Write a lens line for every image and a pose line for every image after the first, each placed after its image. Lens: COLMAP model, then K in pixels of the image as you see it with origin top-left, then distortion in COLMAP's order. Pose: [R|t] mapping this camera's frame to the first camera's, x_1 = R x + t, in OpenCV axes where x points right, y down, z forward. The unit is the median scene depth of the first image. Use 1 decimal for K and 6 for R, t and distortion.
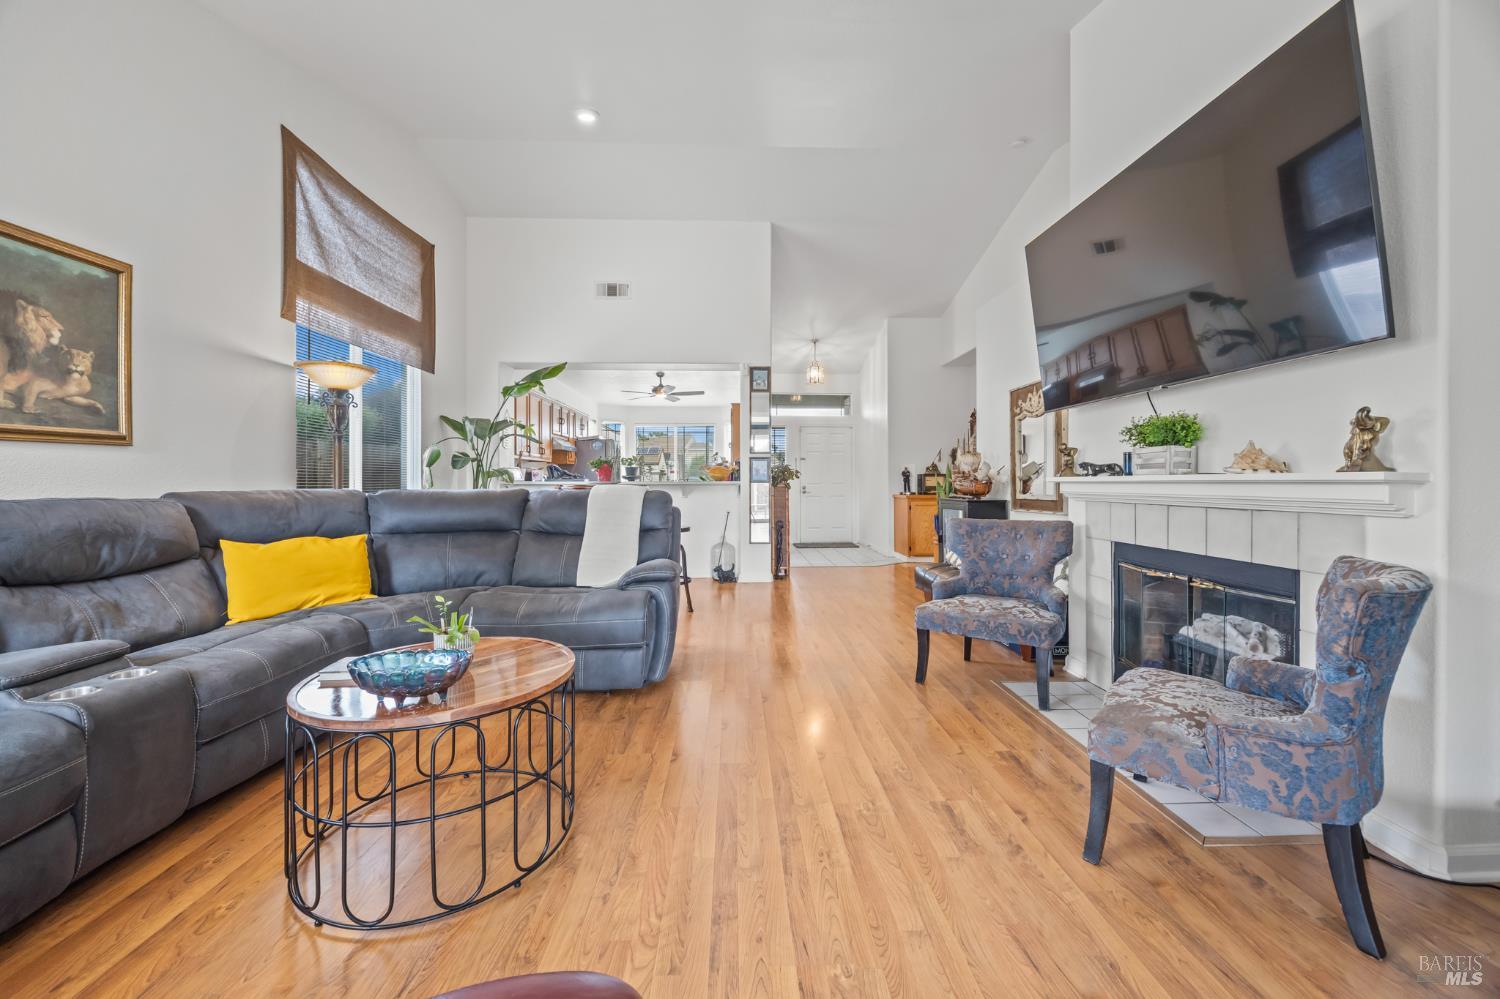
lens RADIAL K [[572.5, 0, 751.4], [0, 572.5, 480.0], [0, 0, 1]] dist [-0.001915, 0.000003]
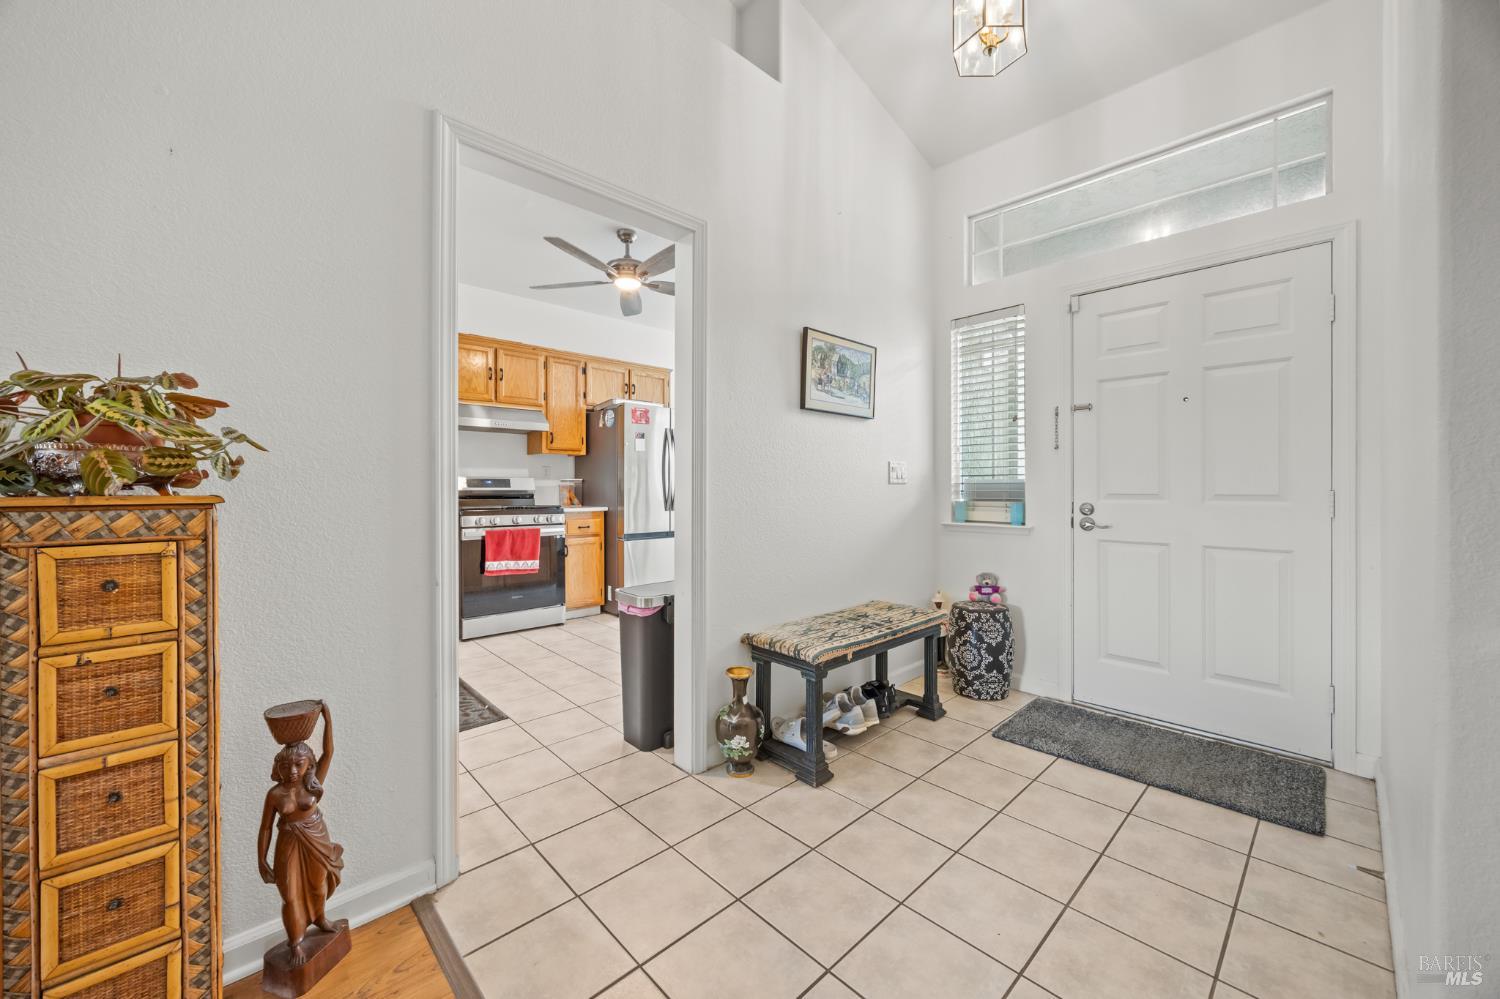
lens RADIAL K [[565.4, 0, 750.4], [0, 565.4, 491.4], [0, 0, 1]] dist [-0.003062, -0.000067]
pose [[0.661596, 0.005669, -0.749839, 0.595894], [0.001875, 0.999956, 0.009214, 0.005359], [0.749858, -0.007502, 0.661556, 2.168633]]
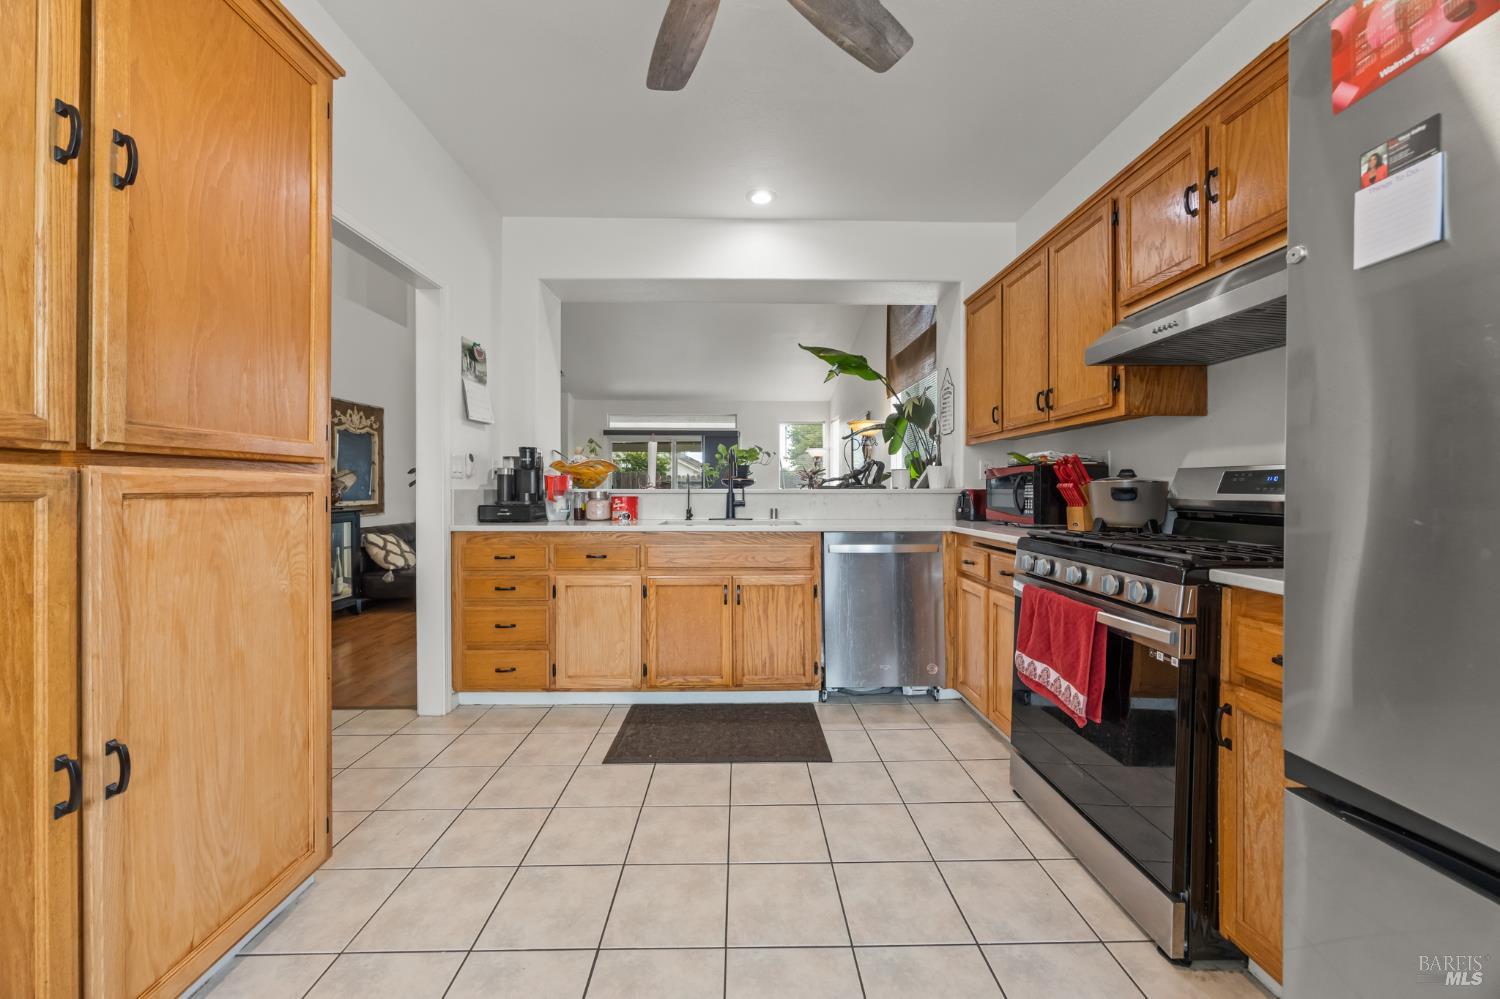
lens RADIAL K [[572.5, 0, 751.4], [0, 572.5, 480.0], [0, 0, 1]] dist [-0.001915, 0.000003]
pose [[-0.999906, -0.000095, 0.013719, -0.460602], [-0.000330, 0.999853, -0.017146, 0.004455], [-0.013715, -0.017149, -0.999759, 3.167367]]
